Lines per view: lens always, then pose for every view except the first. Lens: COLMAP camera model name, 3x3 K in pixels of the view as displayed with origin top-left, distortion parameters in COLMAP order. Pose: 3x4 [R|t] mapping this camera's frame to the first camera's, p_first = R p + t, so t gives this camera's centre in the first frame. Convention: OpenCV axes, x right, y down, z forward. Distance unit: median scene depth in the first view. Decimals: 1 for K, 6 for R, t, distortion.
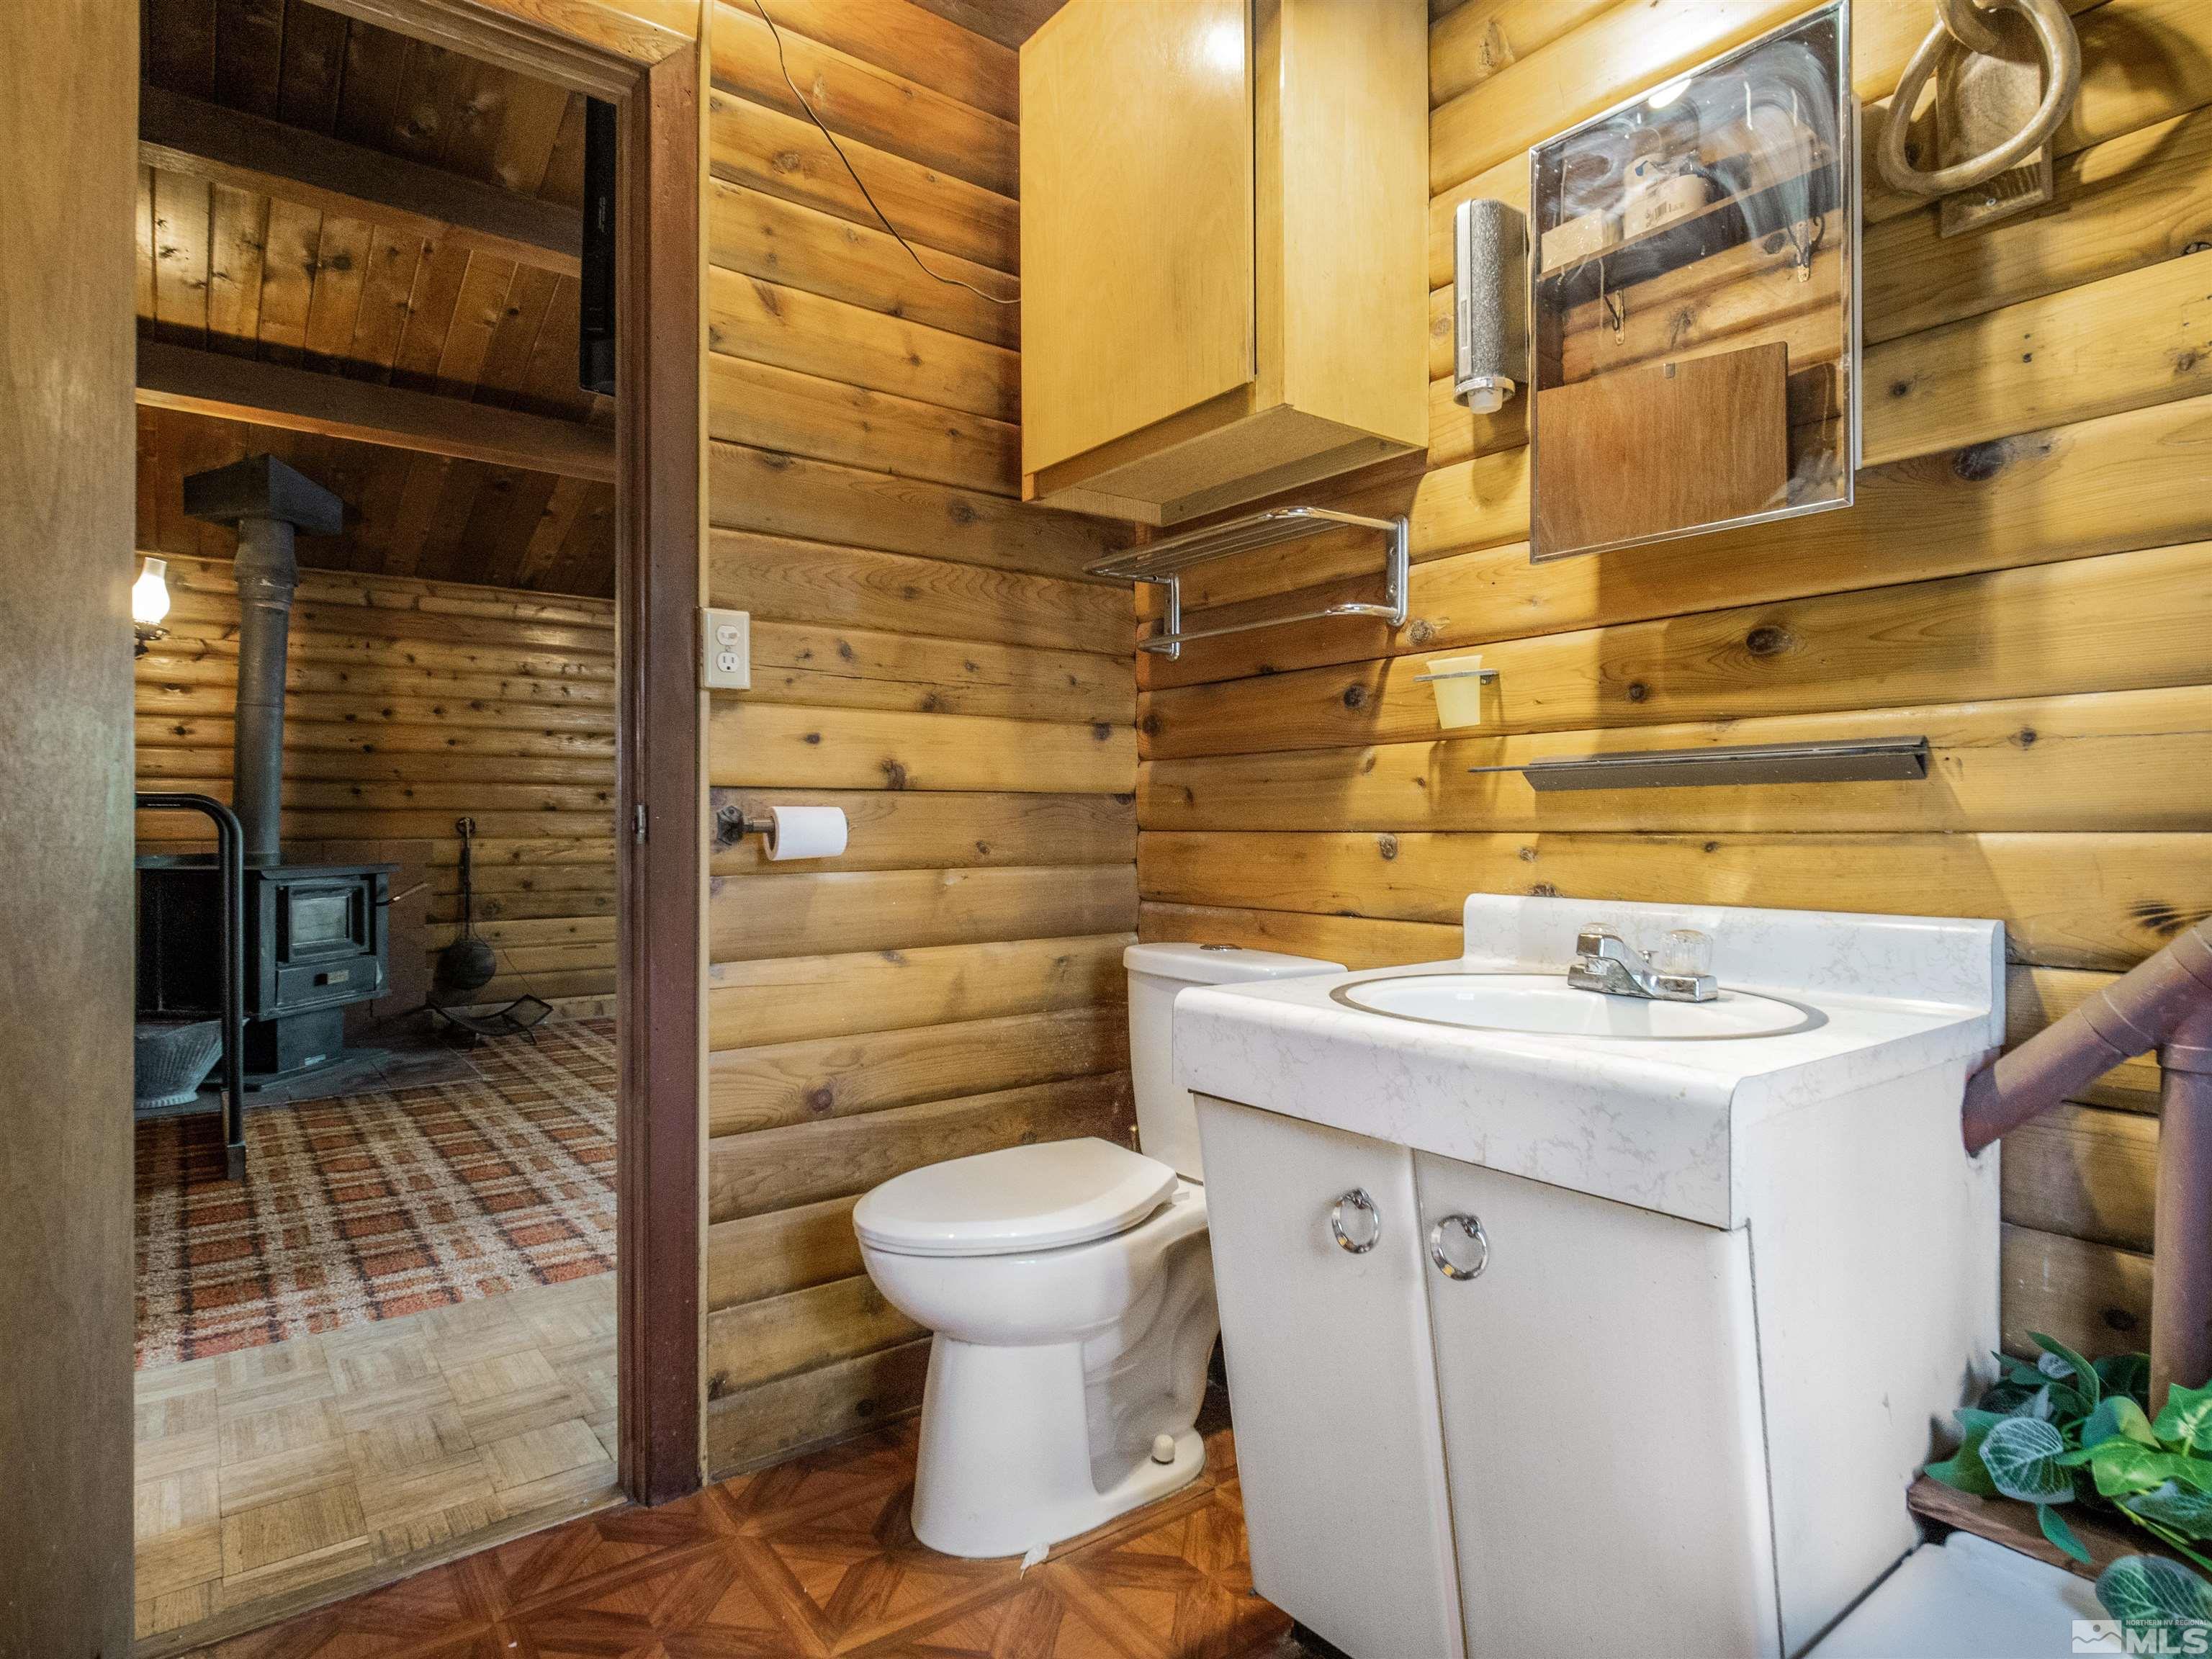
lens RADIAL K [[1207.8, 0, 1096.6], [0, 1207.8, 826.1], [0, 0, 1]] dist [0.002531, -0.006157]
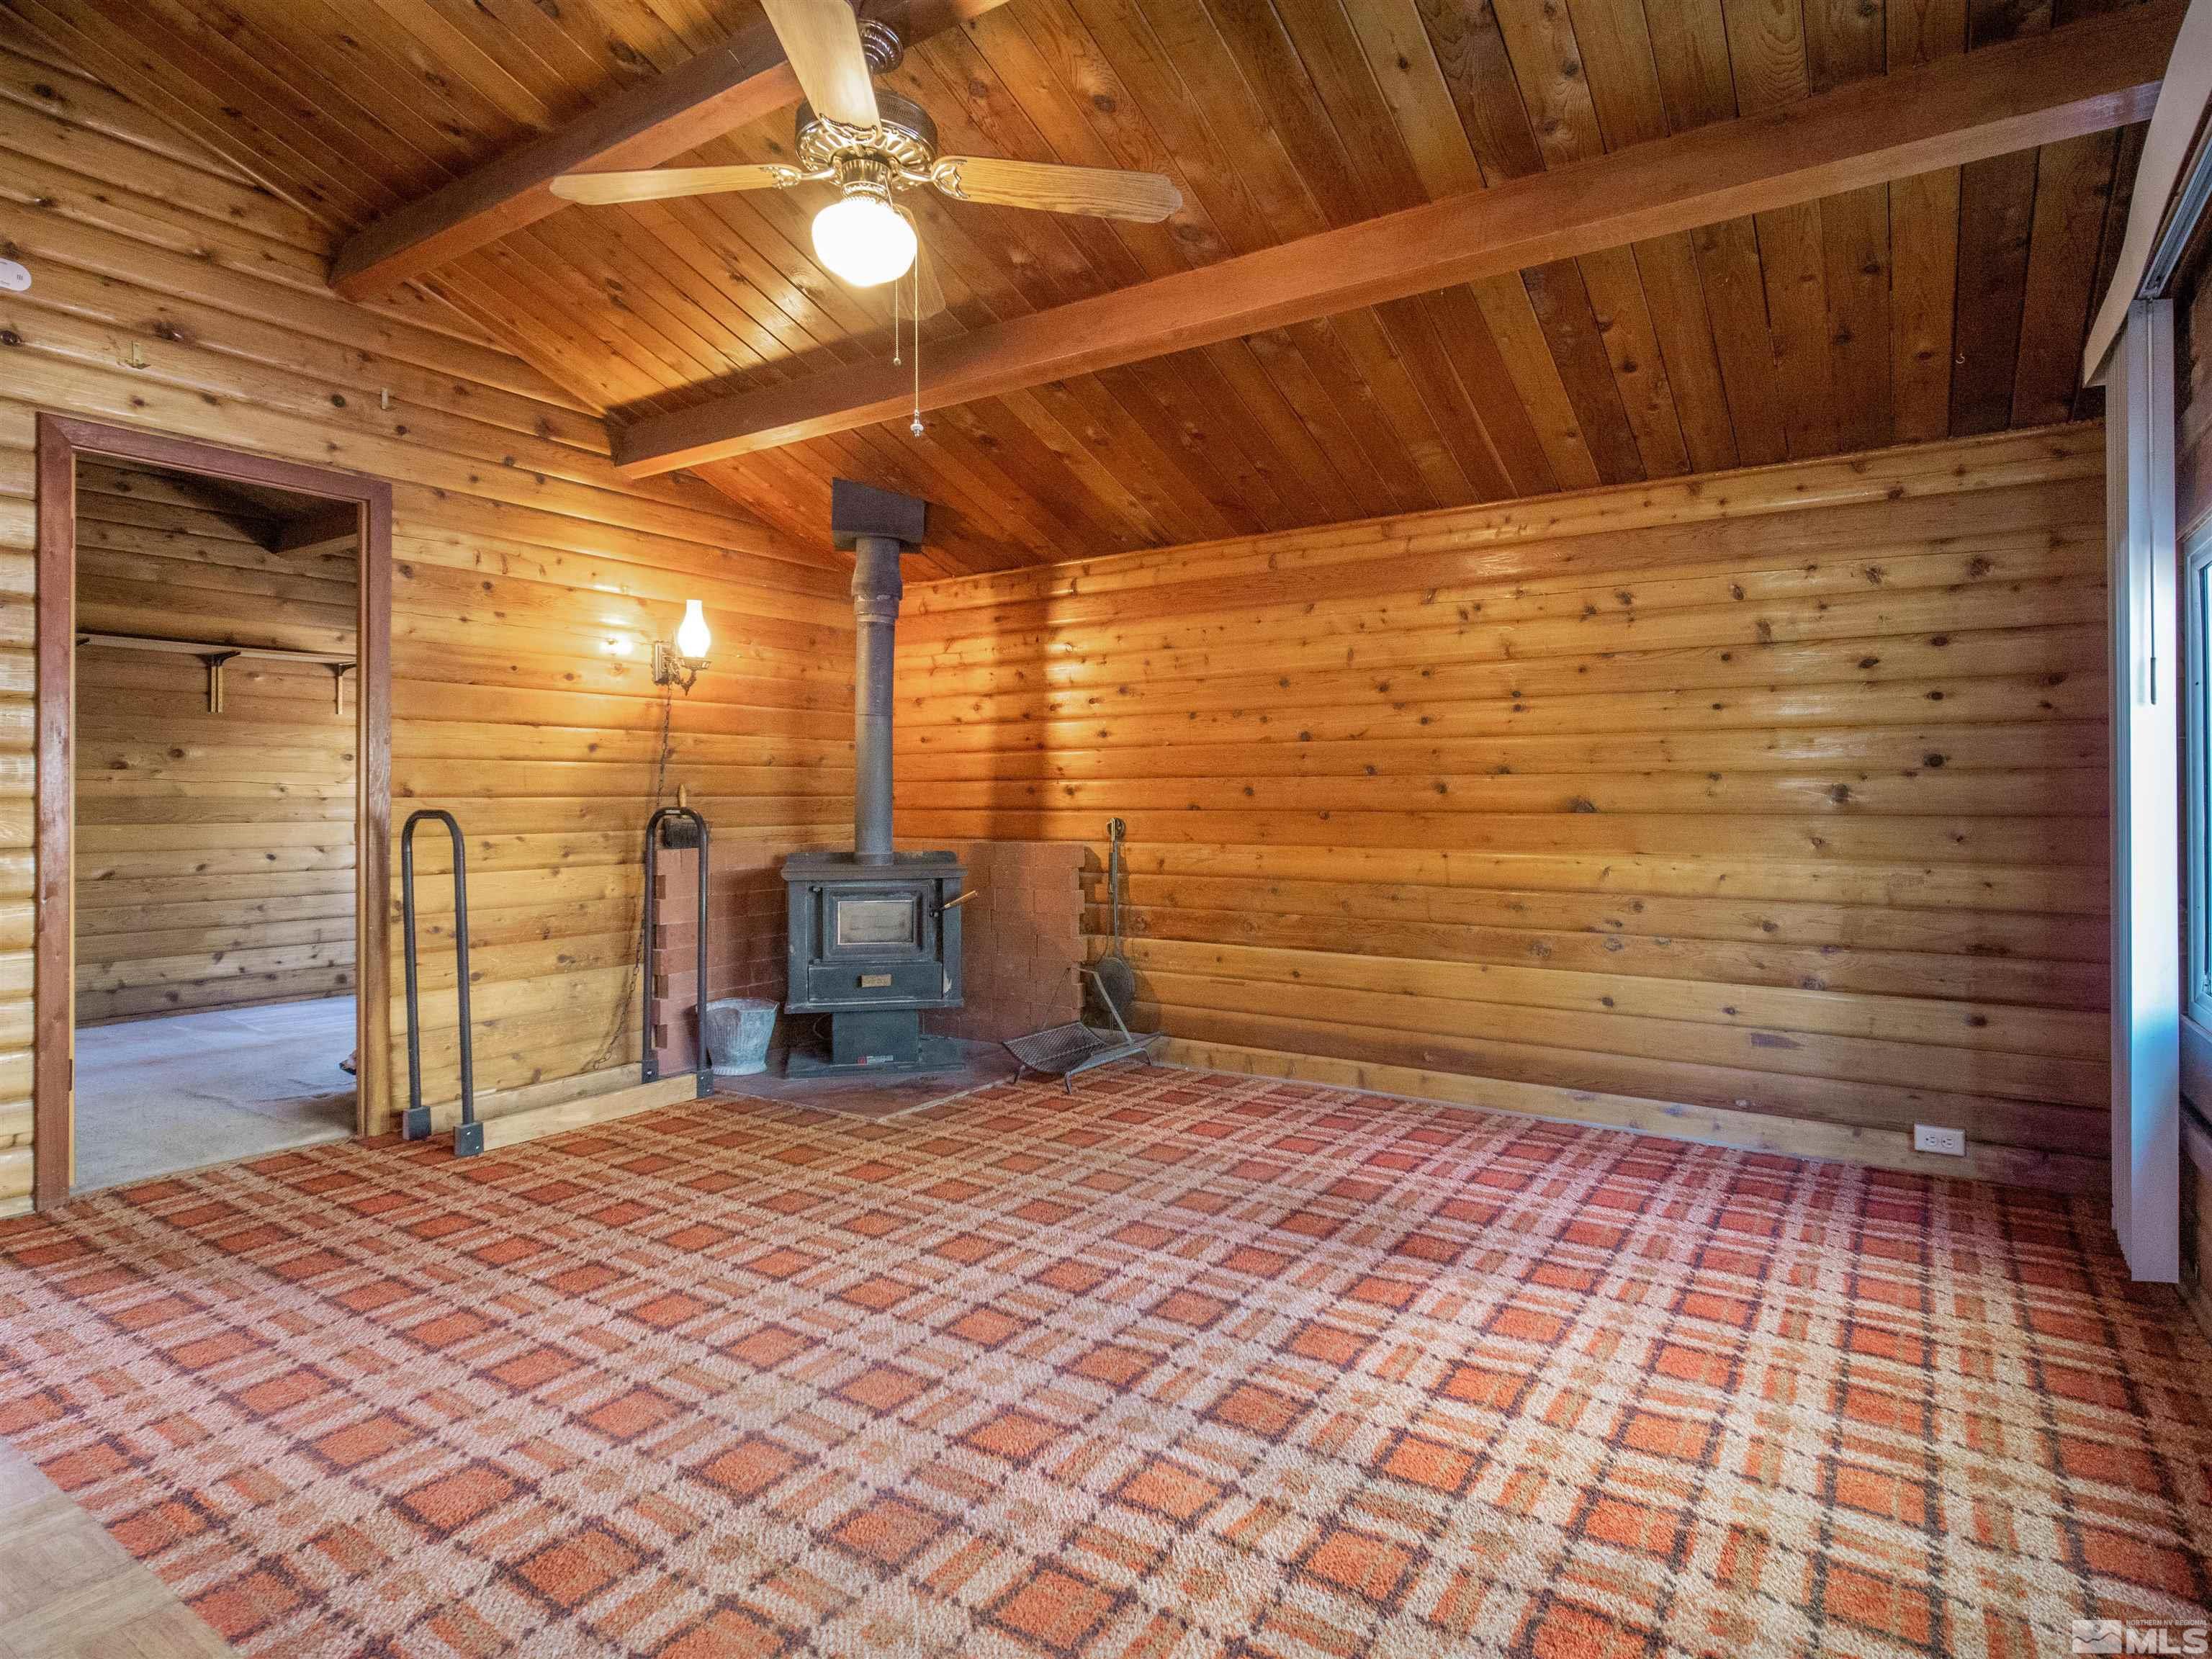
lens RADIAL K [[1207.8, 0, 1113.3], [0, 1207.8, 789.6], [0, 0, 1]] dist [0.002531, -0.006157]
pose [[0.331233, -0.007802, -0.943517, 0.317222], [-0.002685, 0.999954, -0.009211, -0.020024], [0.943545, 0.005584, 0.331197, 0.718834]]
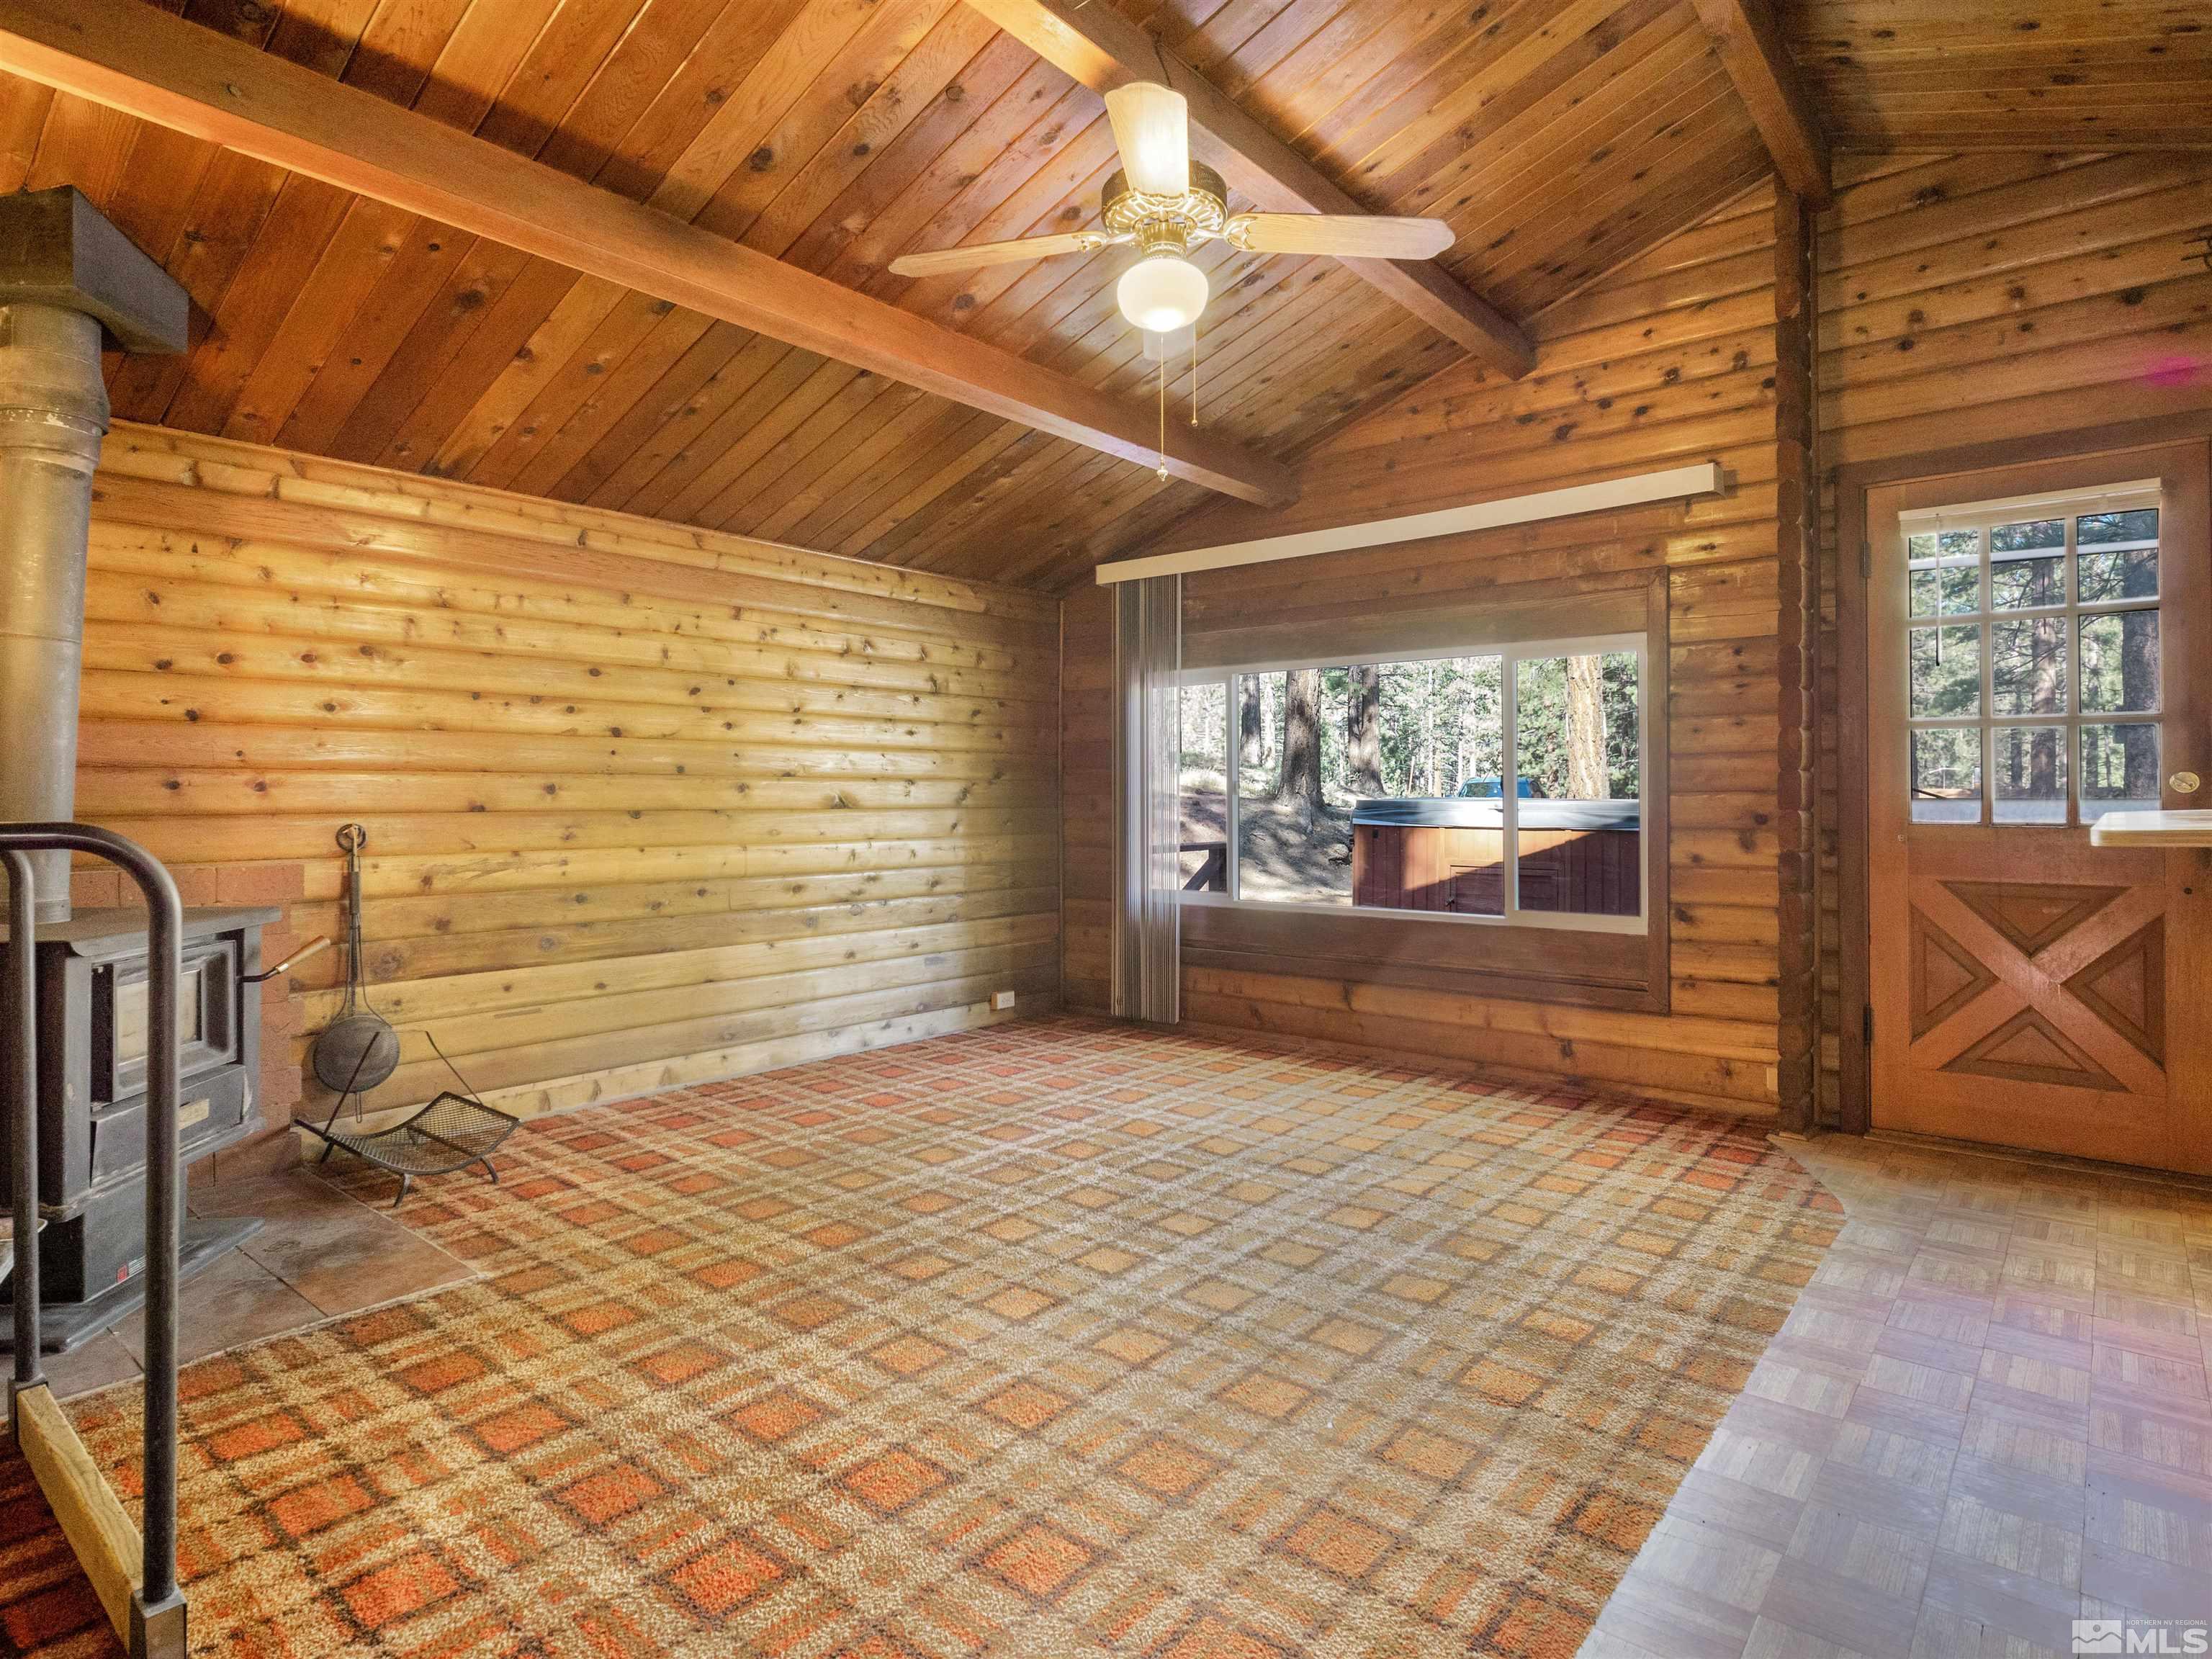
lens RADIAL K [[1207.8, 0, 1082.8], [0, 1207.8, 789.8], [0, 0, 1]] dist [0.002531, -0.006157]
pose [[0.976028, 0.001926, 0.217636, -0.287106], [-0.000176, 0.999967, -0.008061, -0.020867], [-0.217644, 0.007830, 0.975997, 0.291895]]
